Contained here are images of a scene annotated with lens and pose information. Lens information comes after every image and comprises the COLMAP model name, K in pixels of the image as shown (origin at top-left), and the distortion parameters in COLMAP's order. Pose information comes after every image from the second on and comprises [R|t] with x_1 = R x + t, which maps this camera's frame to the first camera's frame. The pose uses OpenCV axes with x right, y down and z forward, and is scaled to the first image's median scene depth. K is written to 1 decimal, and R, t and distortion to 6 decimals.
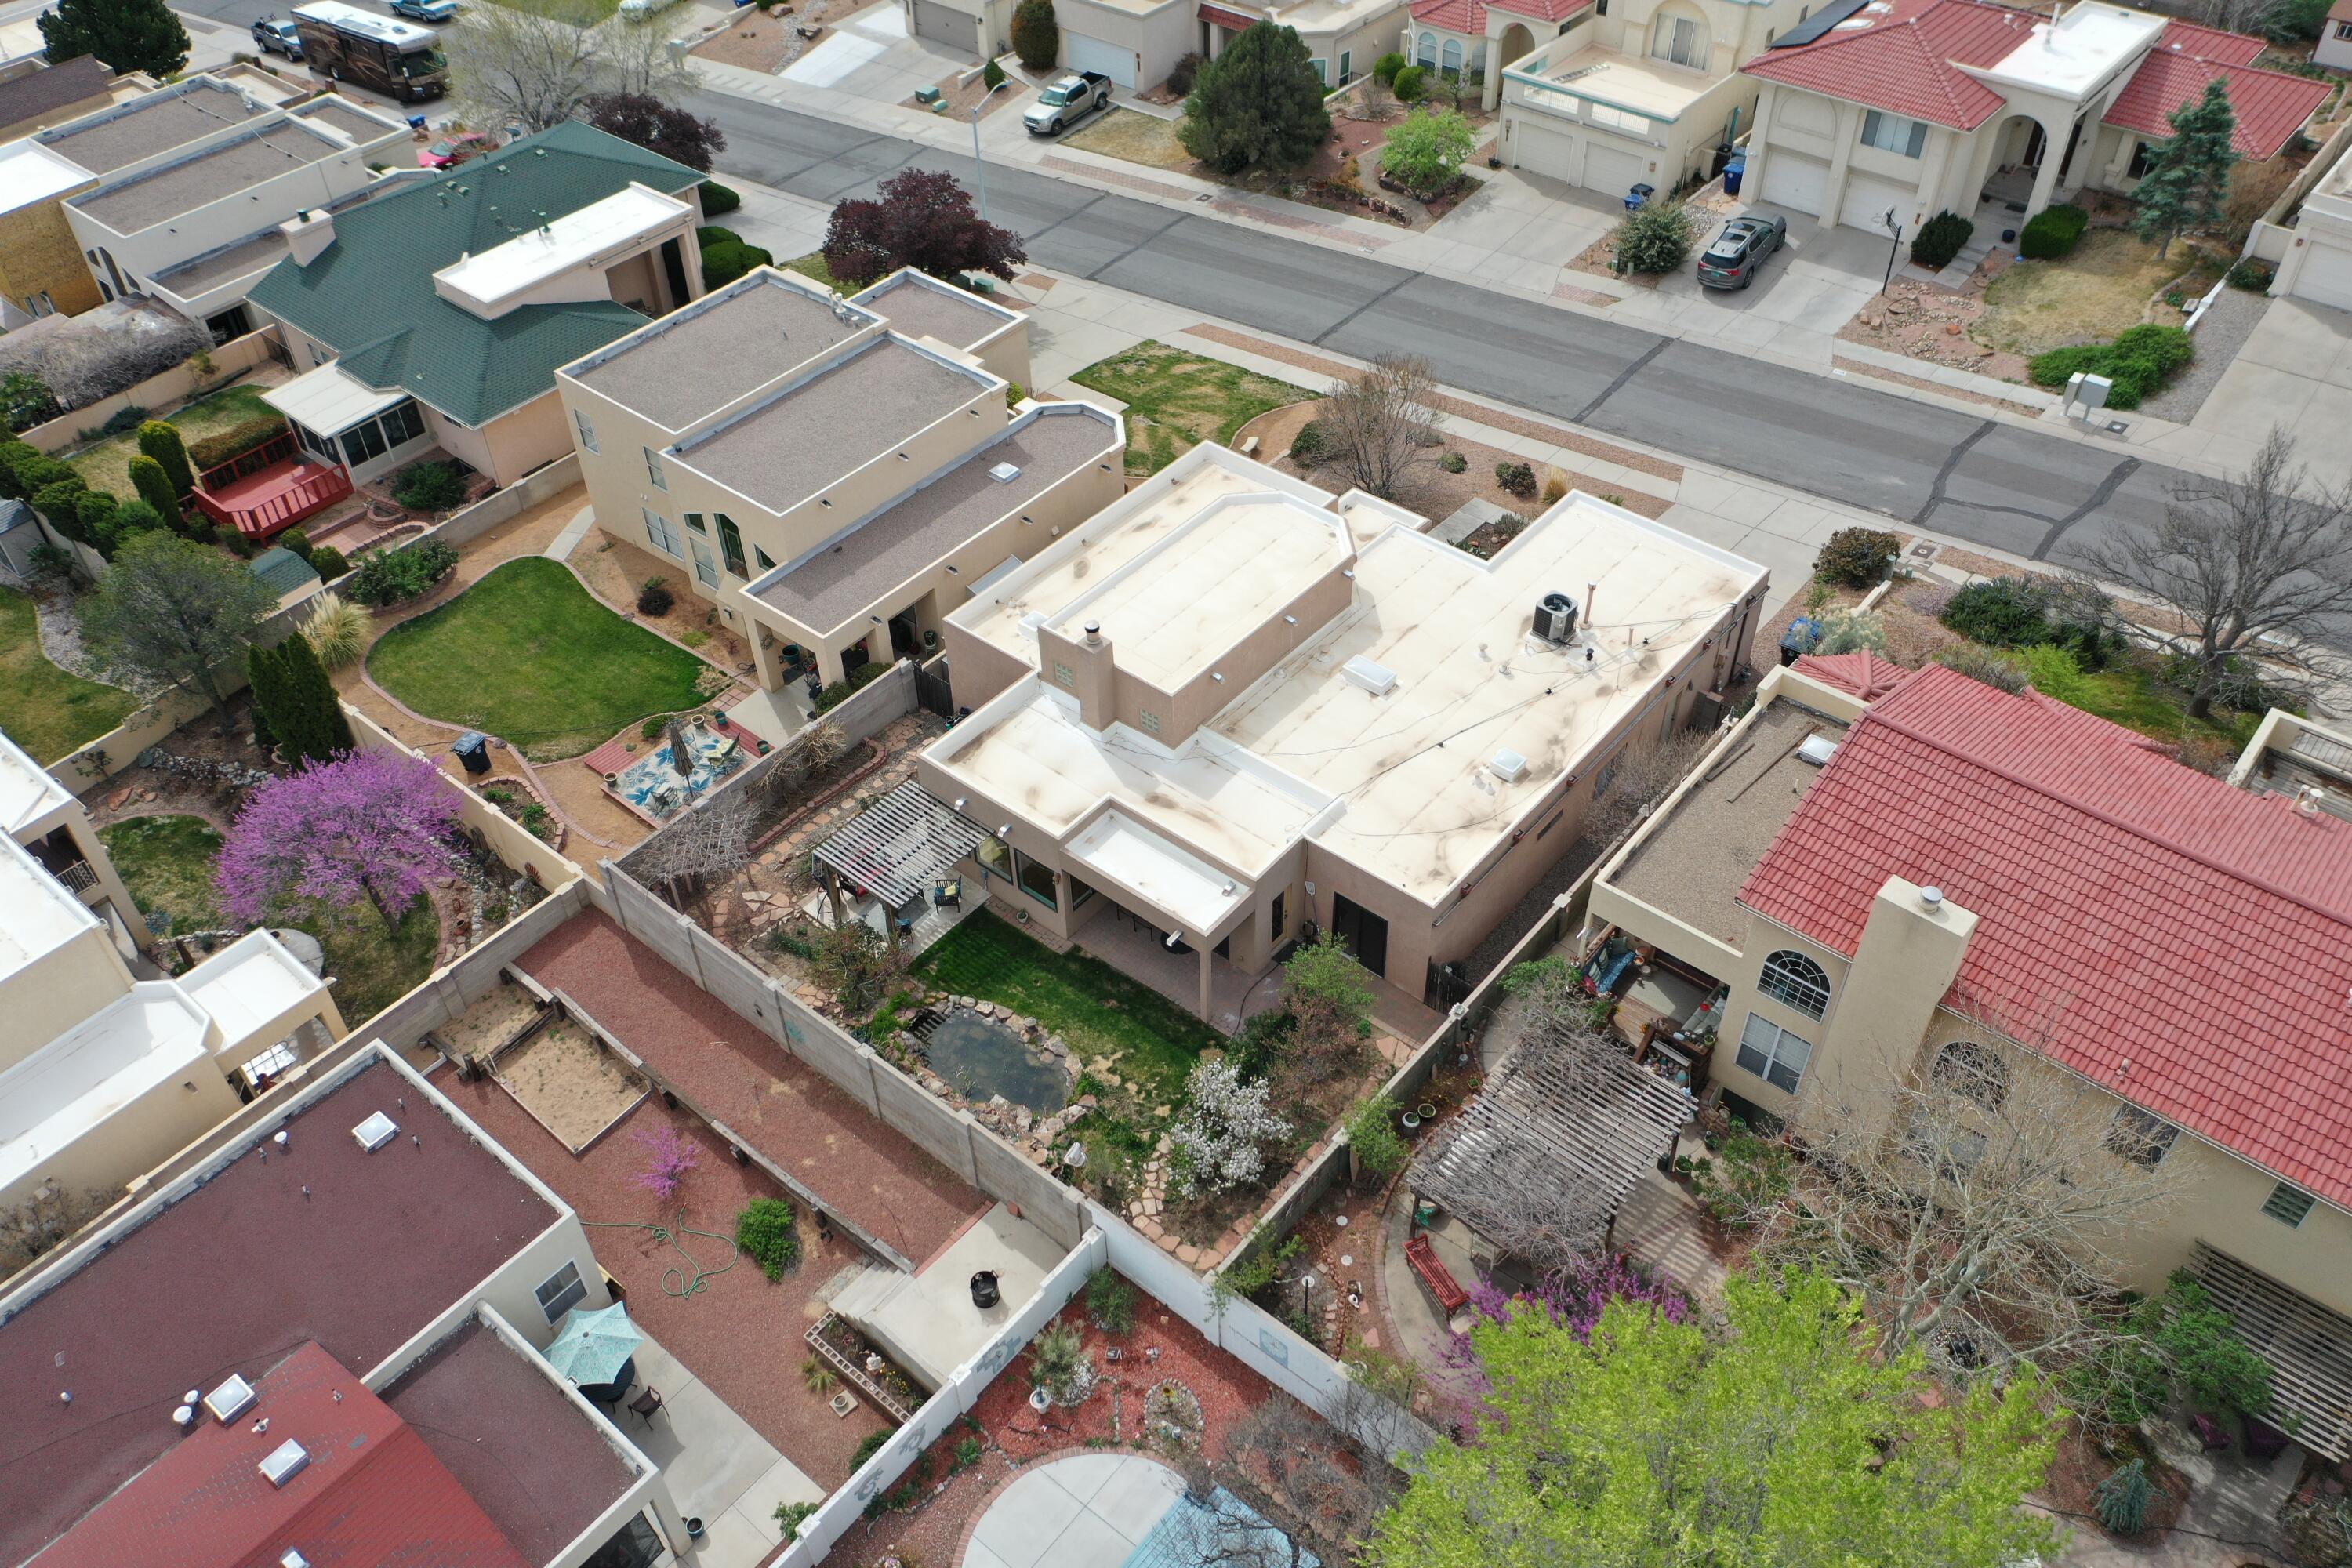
lens RADIAL K [[1856.5, 0, 1165.5], [0, 1856.5, 784.7], [0, 0, 1]] dist [-0.006934, -0.002604]
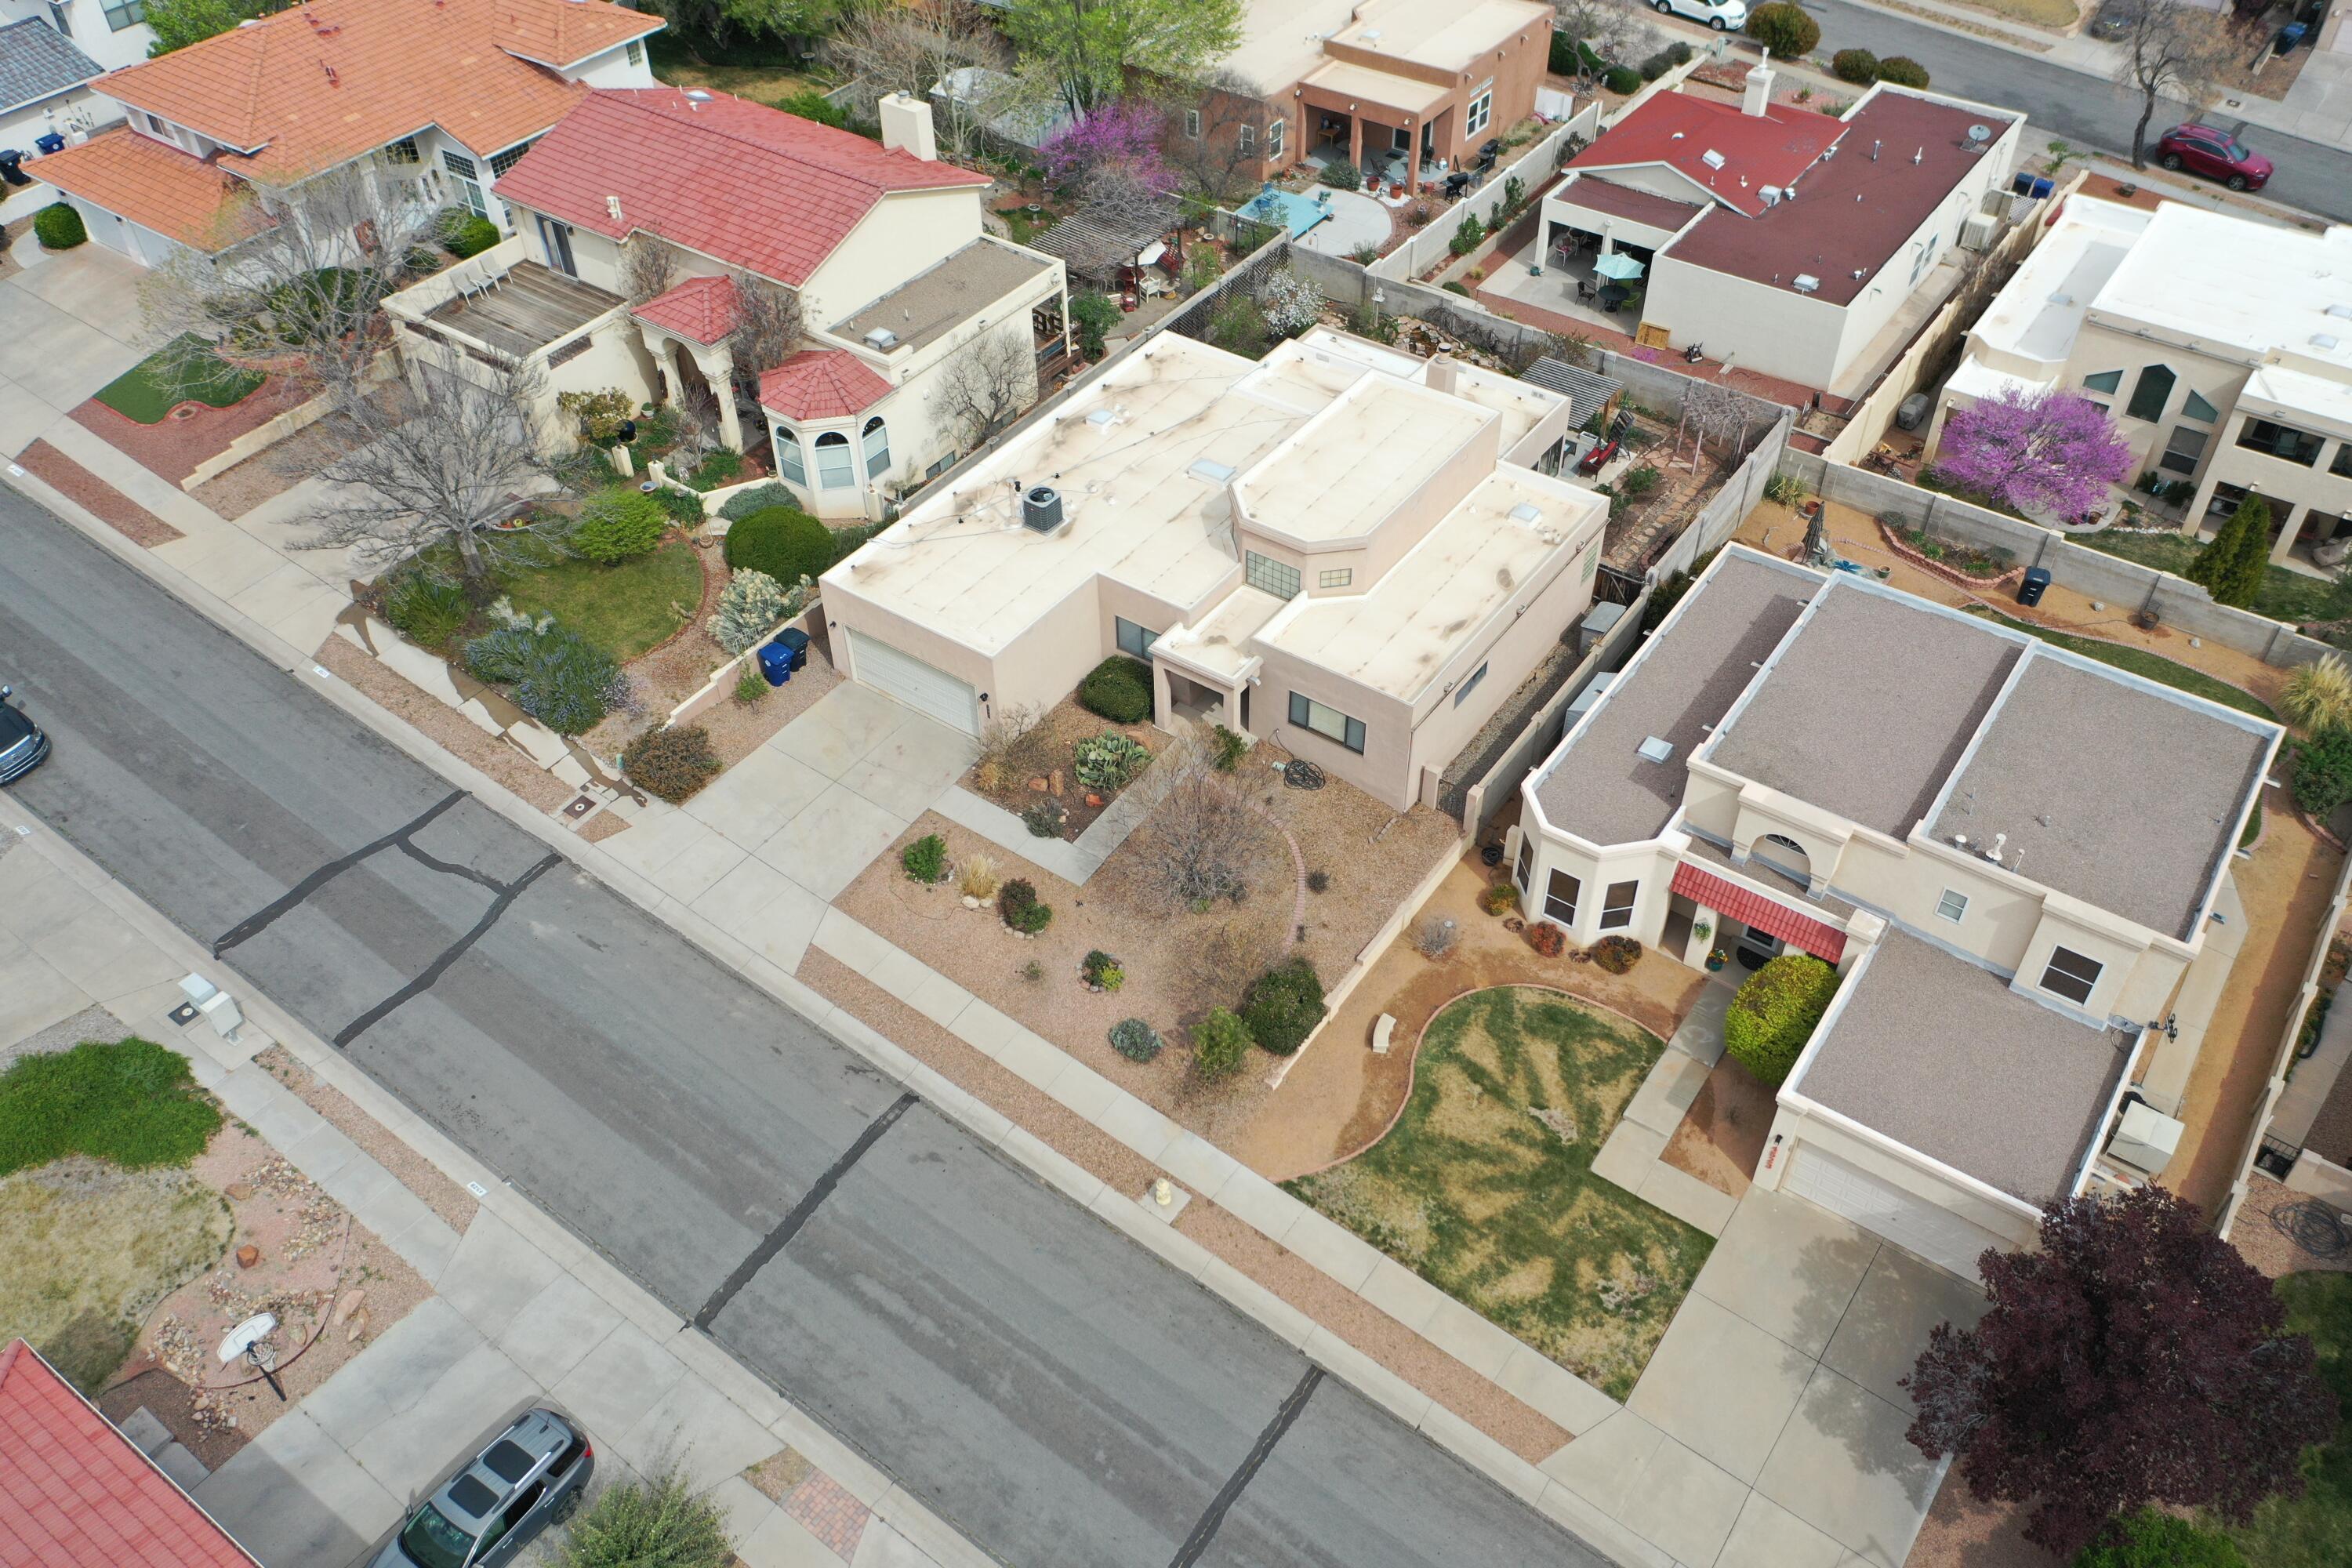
lens RADIAL K [[1856.5, 0, 1171.6], [0, 1856.5, 796.7], [0, 0, 1]] dist [-0.006934, -0.002604]
pose [[-0.995875, 0.084903, -0.032019, 0.197417], [-0.026775, 0.062197, 0.997705, -1.247865], [0.086699, 0.994446, -0.059667, 1.332232]]
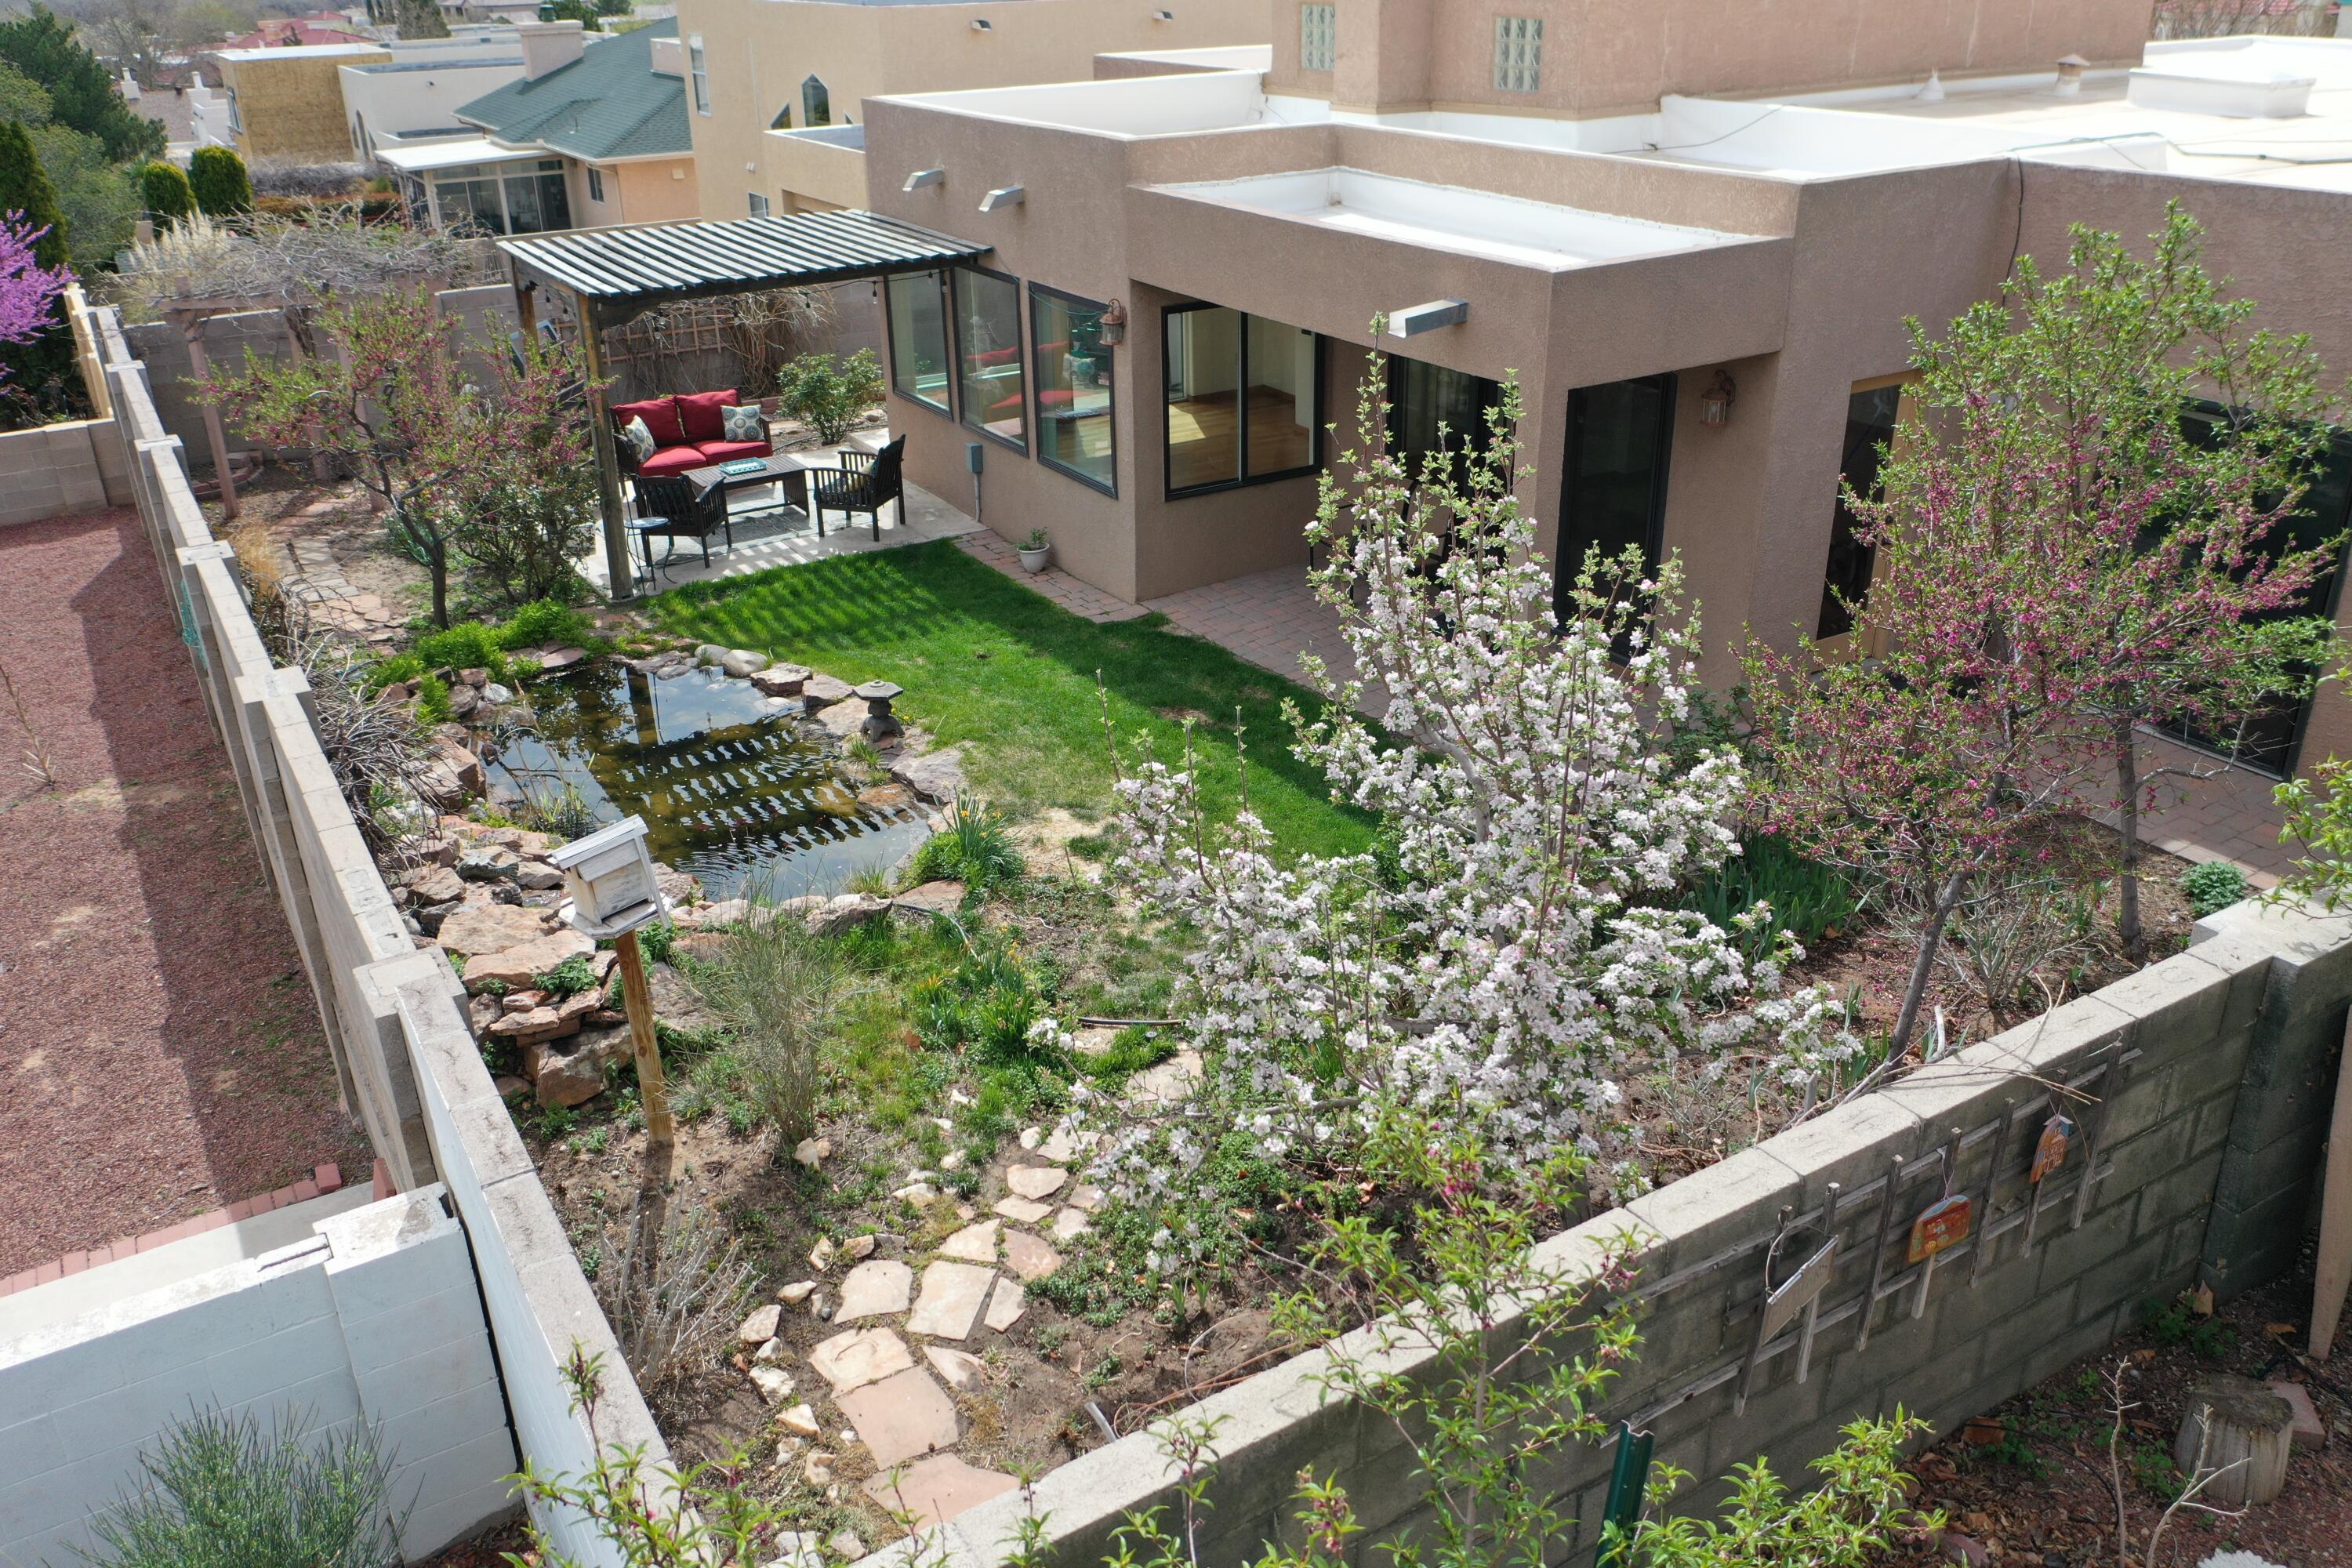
lens RADIAL K [[1856.5, 0, 1161.4], [0, 1856.5, 774.5], [0, 0, 1]] dist [-0.006934, -0.002604]
pose [[0.945112, 0.138696, -0.295849, 0.048781], [-0.223210, 0.935296, -0.274588, 0.198078], [0.238622, 0.325553, 0.914918, 0.730577]]
